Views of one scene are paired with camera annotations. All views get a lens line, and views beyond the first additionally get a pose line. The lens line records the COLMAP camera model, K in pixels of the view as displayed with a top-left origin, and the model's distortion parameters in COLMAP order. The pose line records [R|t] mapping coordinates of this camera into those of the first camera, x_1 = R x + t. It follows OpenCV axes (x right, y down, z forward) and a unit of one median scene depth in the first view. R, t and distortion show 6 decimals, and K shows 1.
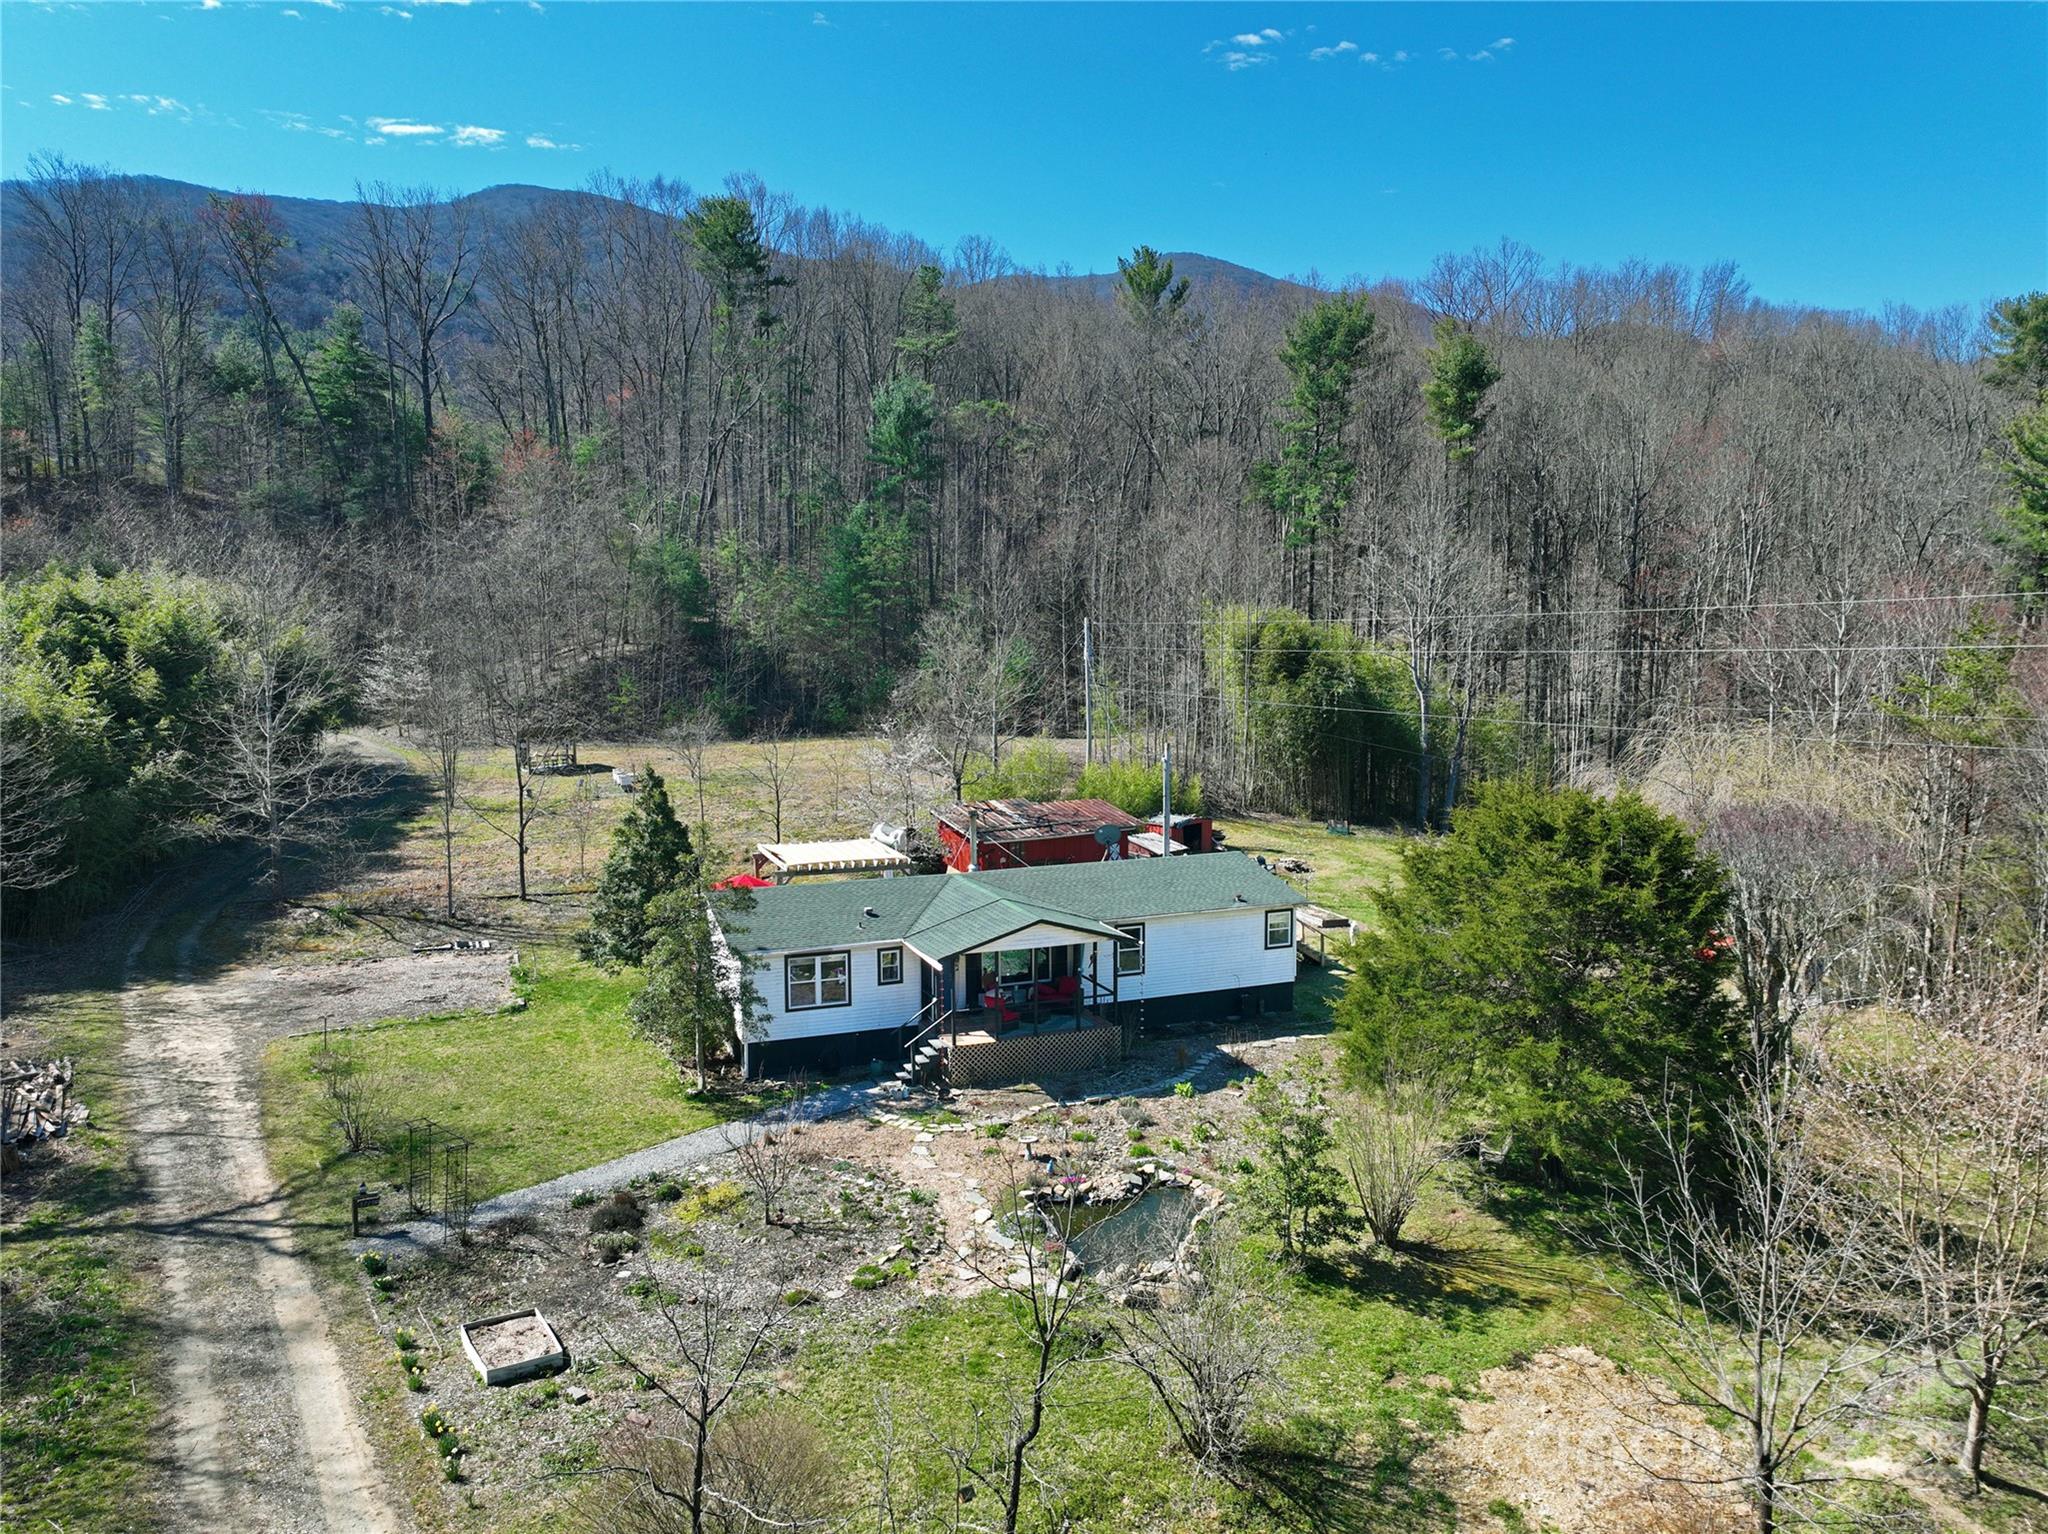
lens RADIAL K [[1444.3, 0, 1018.1], [0, 1444.3, 766.1], [0, 0, 1]] dist [0.001017, 0.013023]
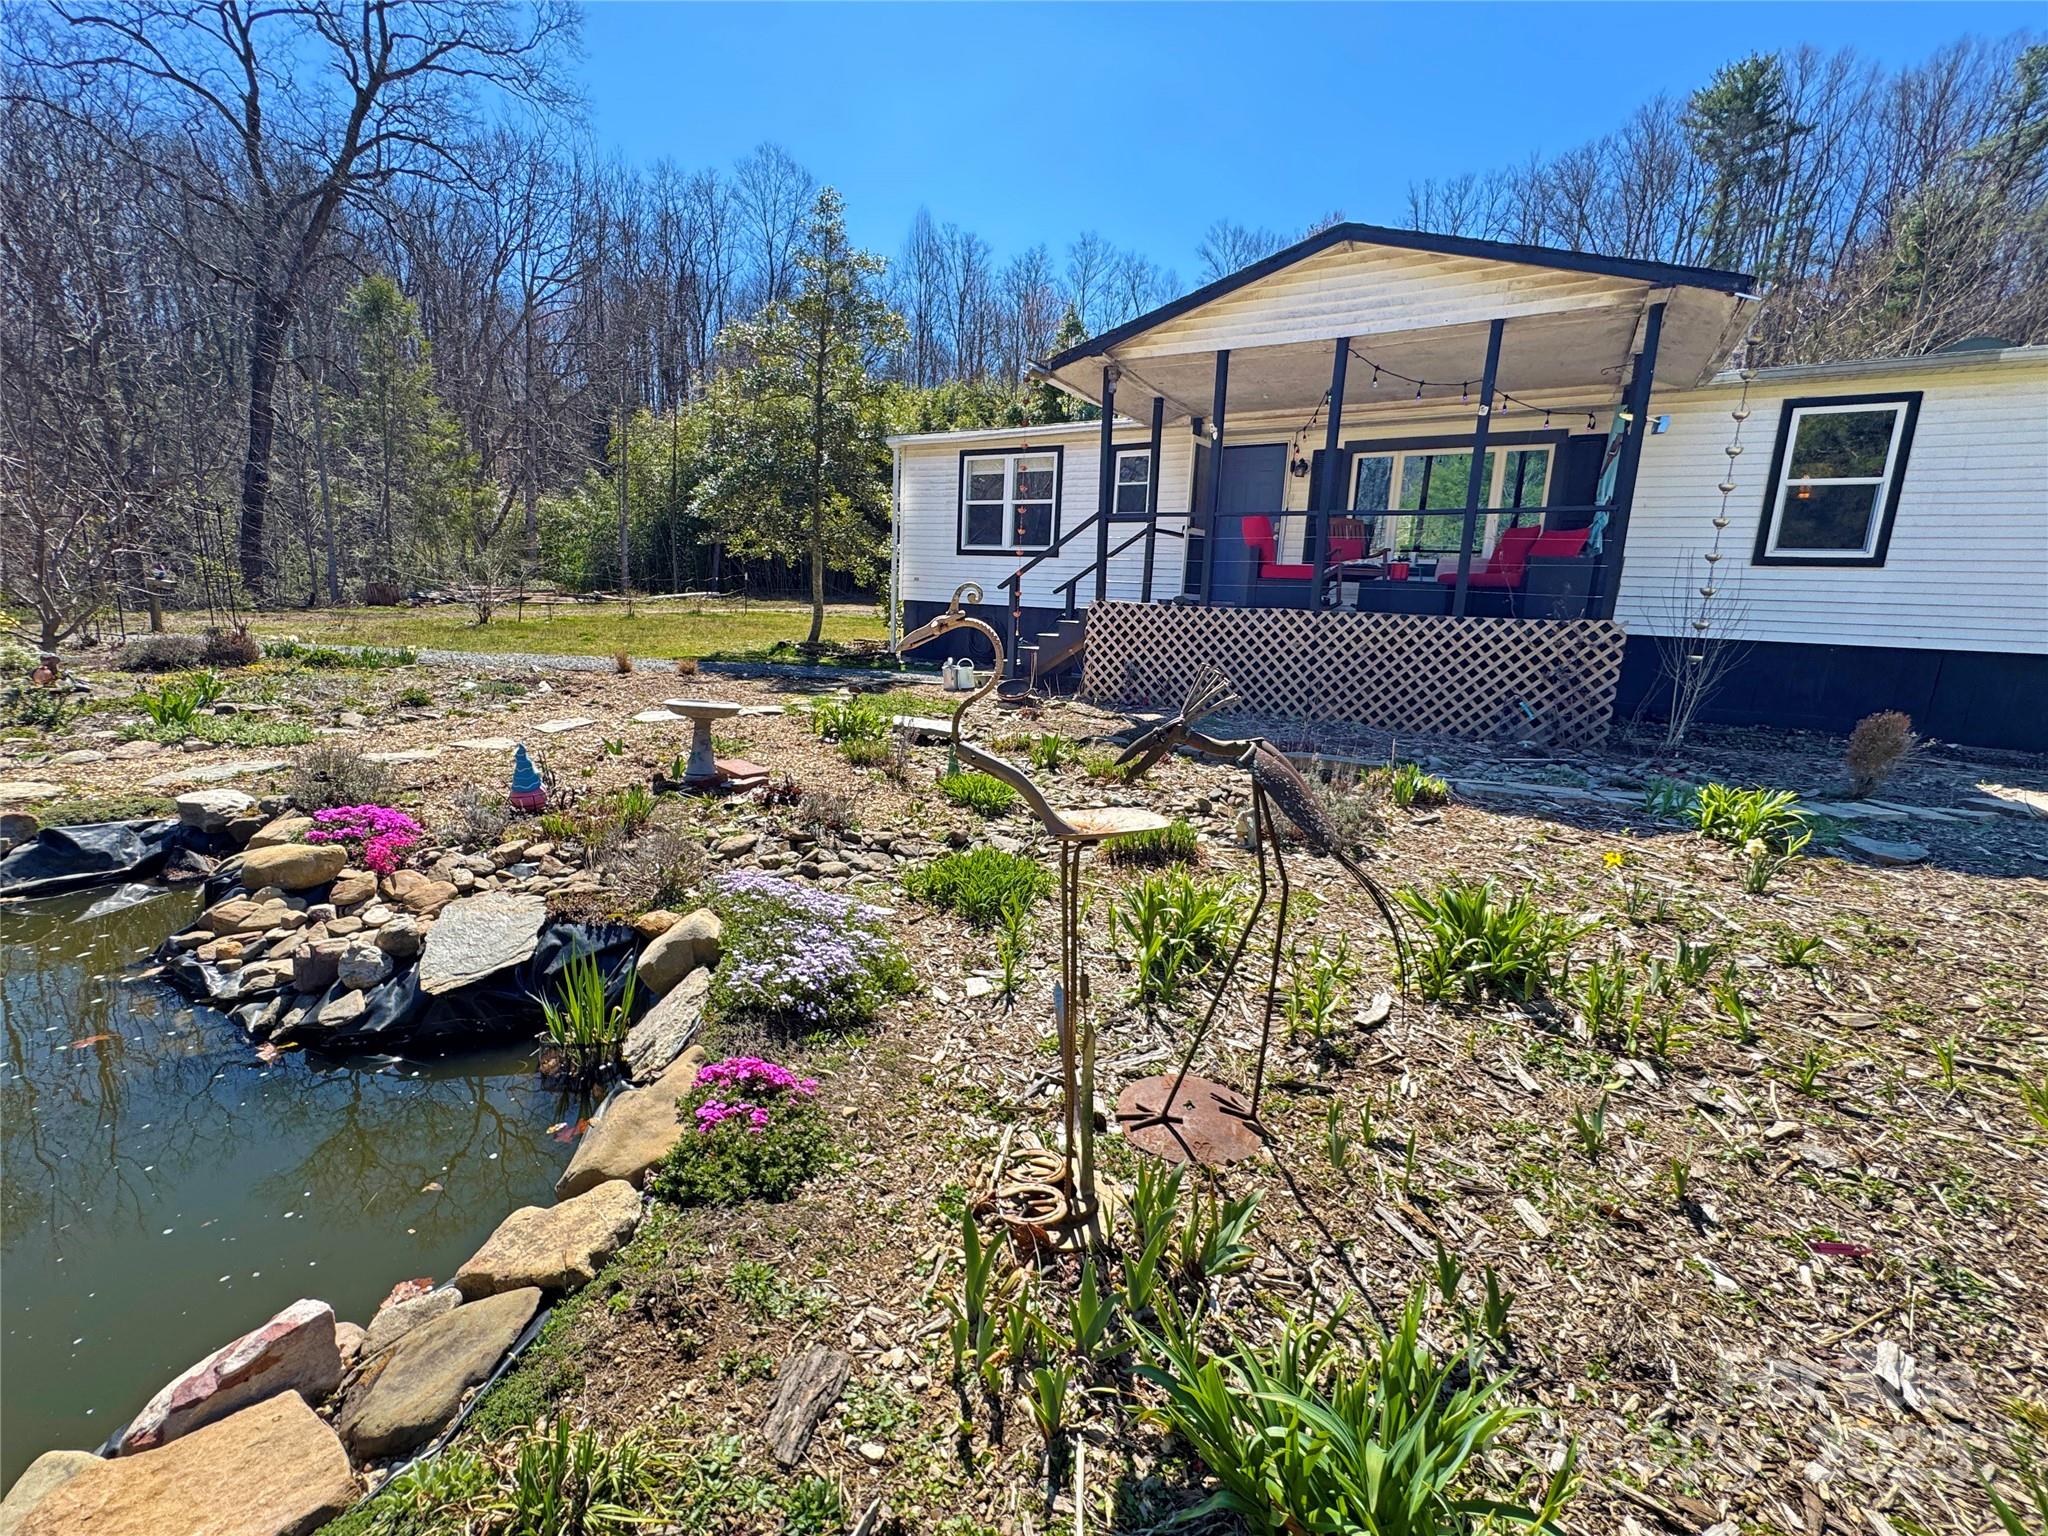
lens RADIAL K [[869.6, 0, 1027.6], [0, 869.6, 765.4], [0, 0, 1]] dist [-0.001894, -0.000166]
pose [[0.605913, 0.179044, -0.775121, 0.187293], [-0.125982, 0.983645, 0.128730, 0.270077], [0.785492, 0.019652, 0.618560, 1.065110]]
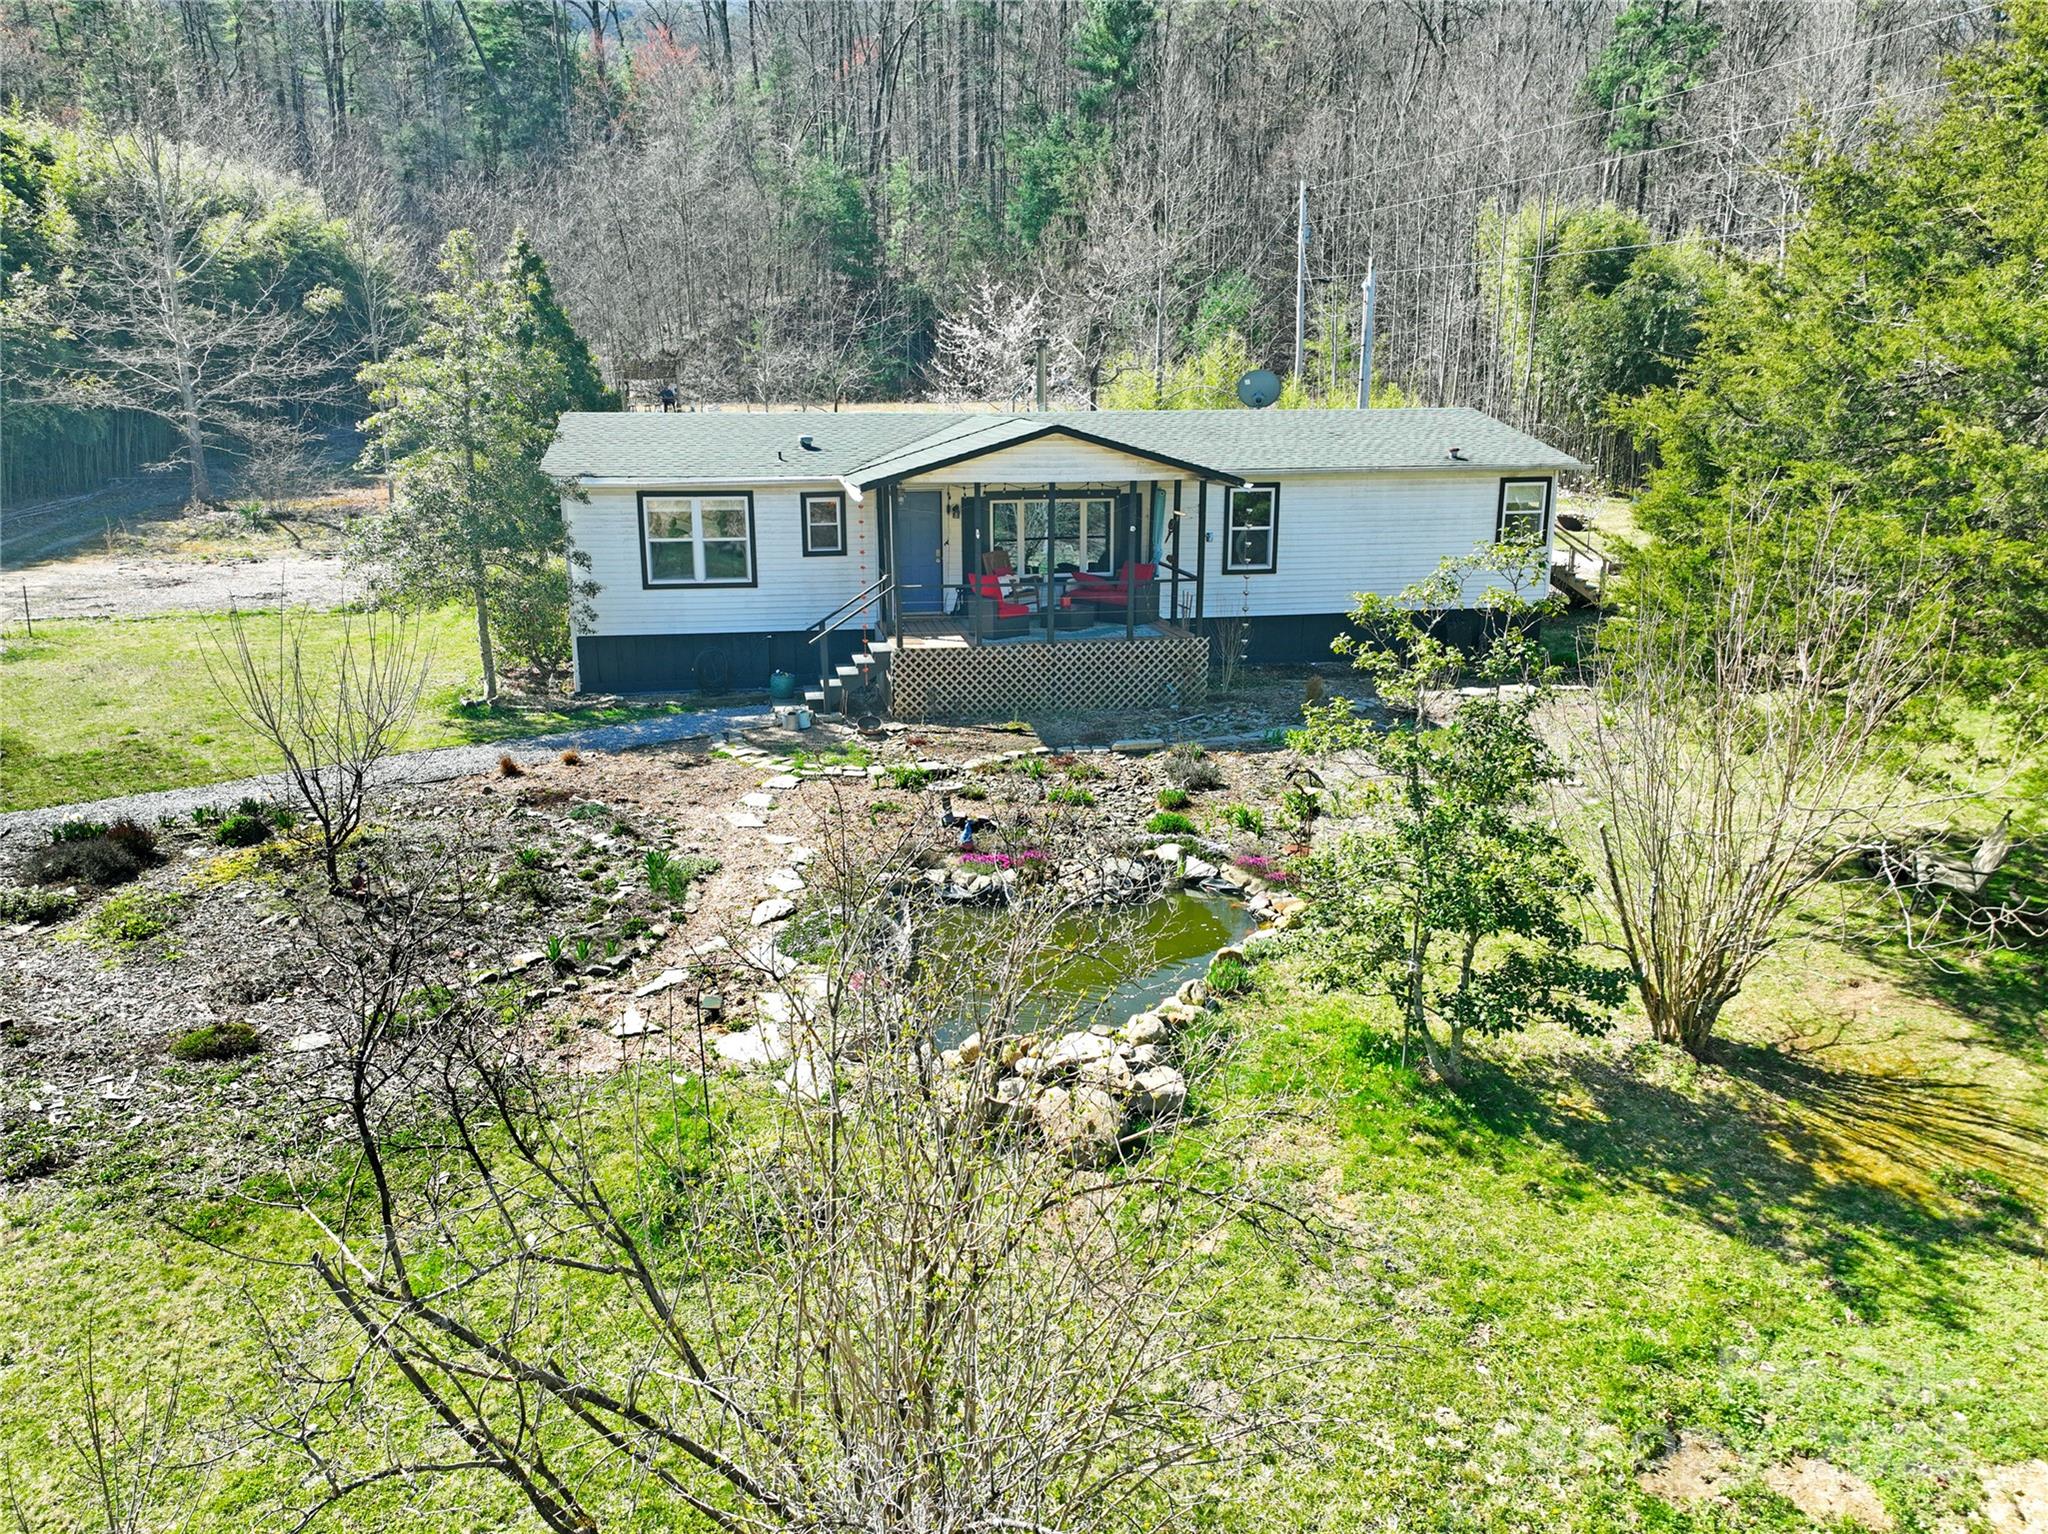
lens RADIAL K [[1444.3, 0, 1026.0], [0, 1444.3, 771.3], [0, 0, 1]] dist [0.001017, 0.013023]
pose [[0.982017, 0.054597, -0.180726, 0.141741], [-0.025972, 0.987238, 0.157118, 0.193447], [0.186998, -0.149599, 0.970903, 0.575656]]
